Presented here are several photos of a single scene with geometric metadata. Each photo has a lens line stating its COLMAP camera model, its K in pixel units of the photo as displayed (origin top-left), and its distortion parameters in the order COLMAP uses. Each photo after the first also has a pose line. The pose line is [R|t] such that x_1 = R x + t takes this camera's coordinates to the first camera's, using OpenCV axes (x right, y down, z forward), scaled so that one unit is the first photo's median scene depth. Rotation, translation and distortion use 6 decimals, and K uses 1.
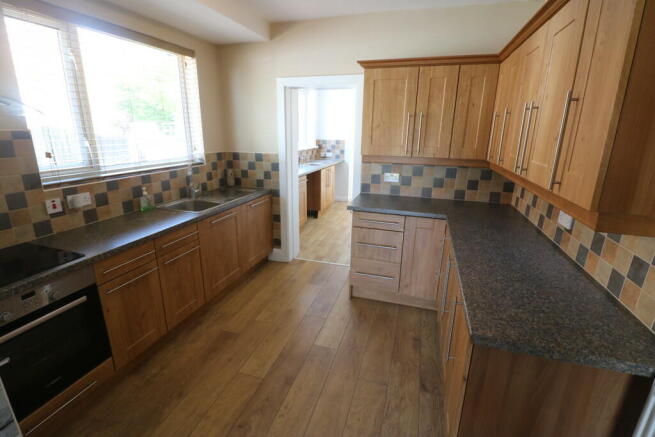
lens RADIAL K [[303.4, 0, 328.0], [0, 303.4, 219.4], [0, 0, 1]] dist [-0.004969, -0.001106]
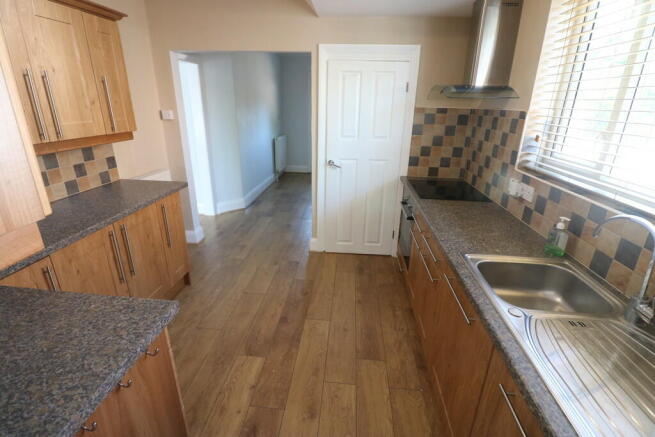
lens RADIAL K [[303.4, 0, 327.3], [0, 303.4, 213.6], [0, 0, 1]] dist [-0.004969, -0.001106]
pose [[-0.979039, 0.039820, -0.199742, -0.080597], [-0.086891, 0.805316, 0.586443, -0.542612], [0.184207, 0.591506, -0.784976, 1.829209]]
